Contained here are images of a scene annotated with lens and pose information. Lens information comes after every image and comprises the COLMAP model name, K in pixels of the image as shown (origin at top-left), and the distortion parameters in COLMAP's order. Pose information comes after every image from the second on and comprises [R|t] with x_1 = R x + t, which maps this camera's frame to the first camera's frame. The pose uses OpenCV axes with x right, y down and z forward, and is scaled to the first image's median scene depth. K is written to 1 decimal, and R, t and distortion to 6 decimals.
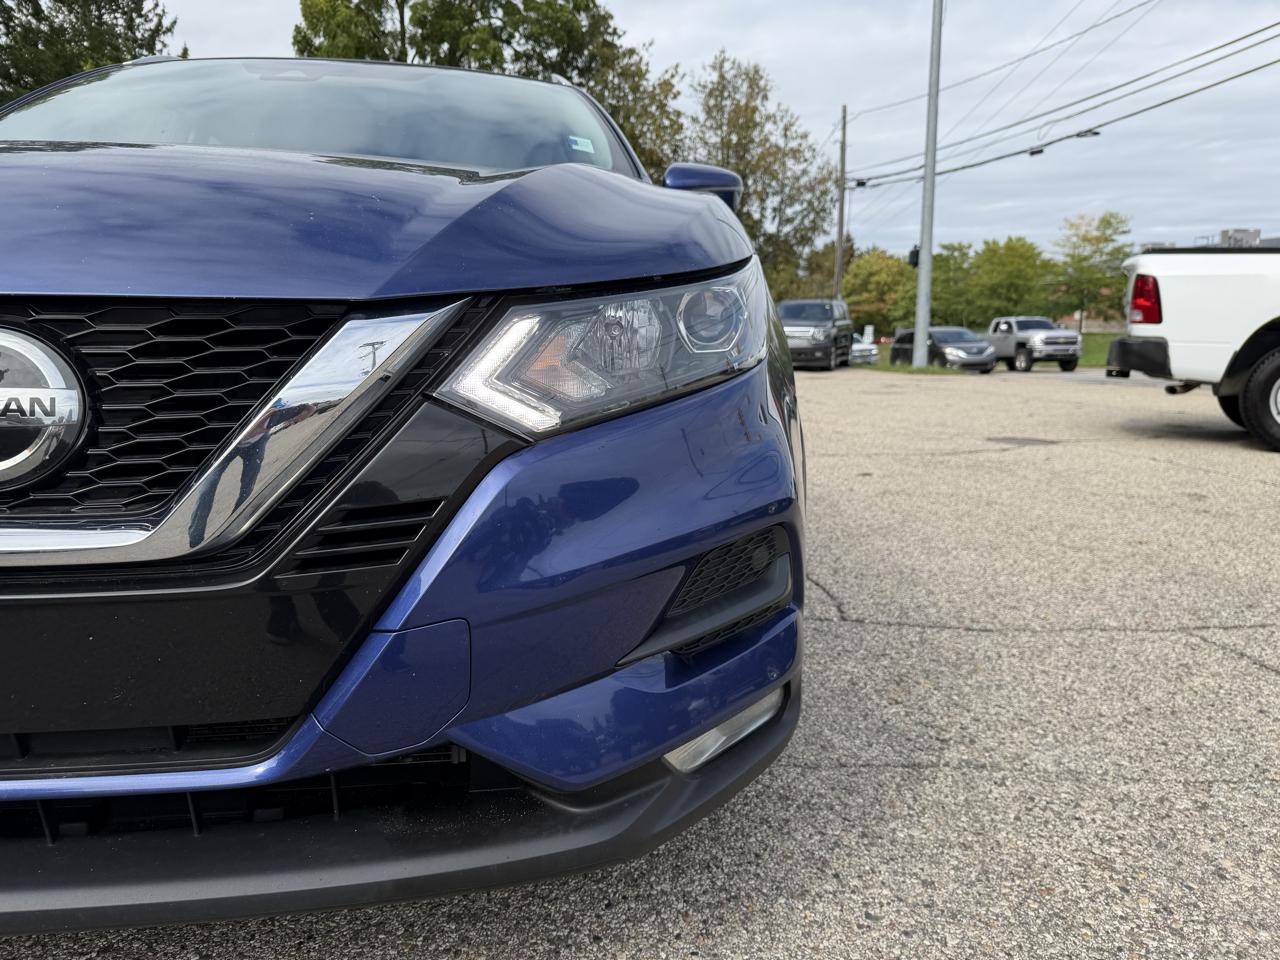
lens RADIAL K [[990.1, 0, 638.2], [0, 990.1, 469.1], [0, 0, 1]] dist [-0.003146, -0.001679]
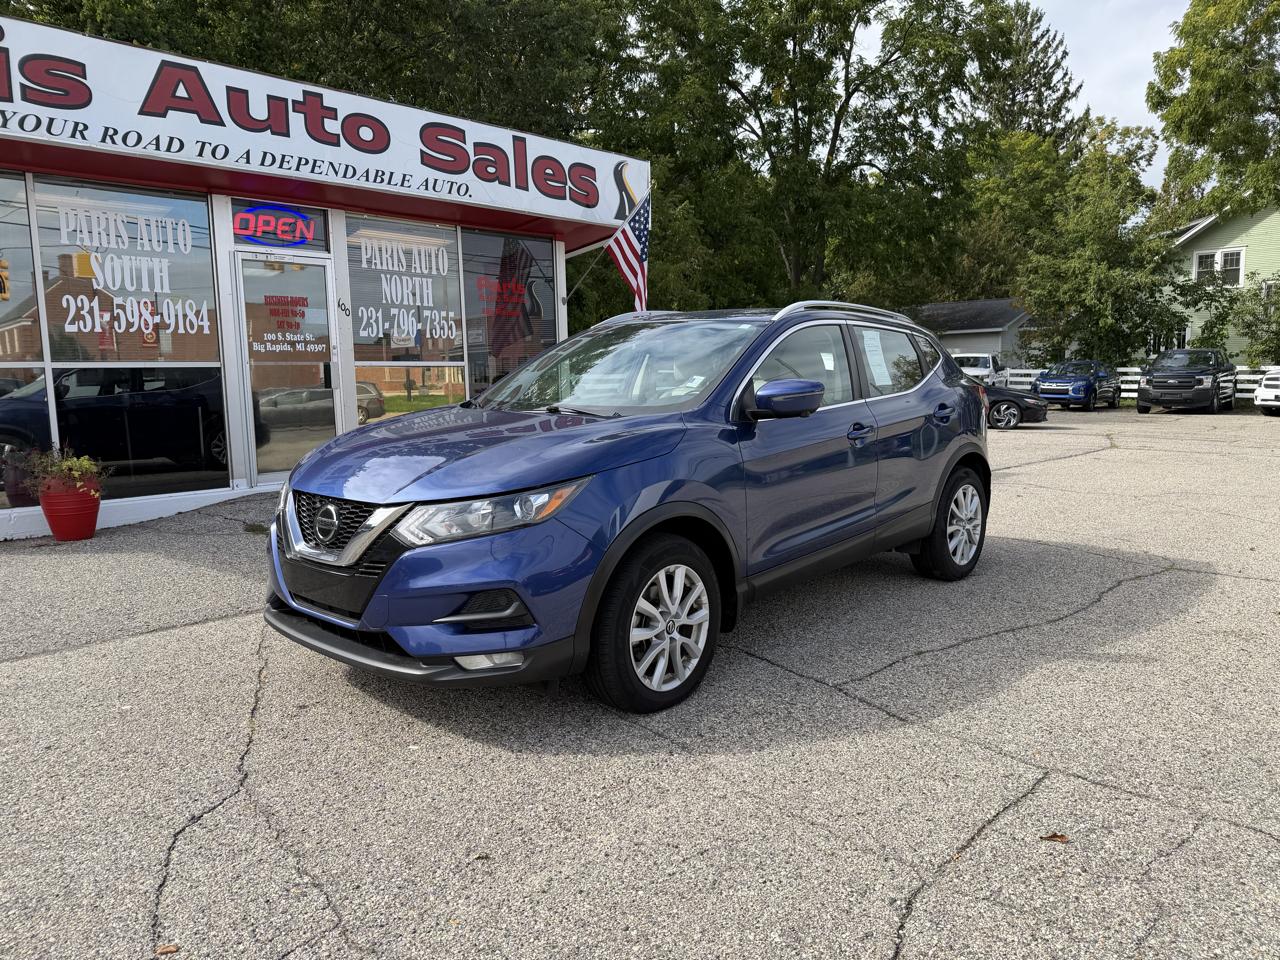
lens RADIAL K [[914.2, 0, 640.6], [0, 914.2, 484.6], [0, 0, 1]] dist [0.020641, -0.032354]
pose [[0.646253, 0.079445, -0.758977, 2.707597], [-0.087623, 0.995713, 0.029616, -0.393804], [0.758076, 0.047364, 0.650444, -0.410157]]
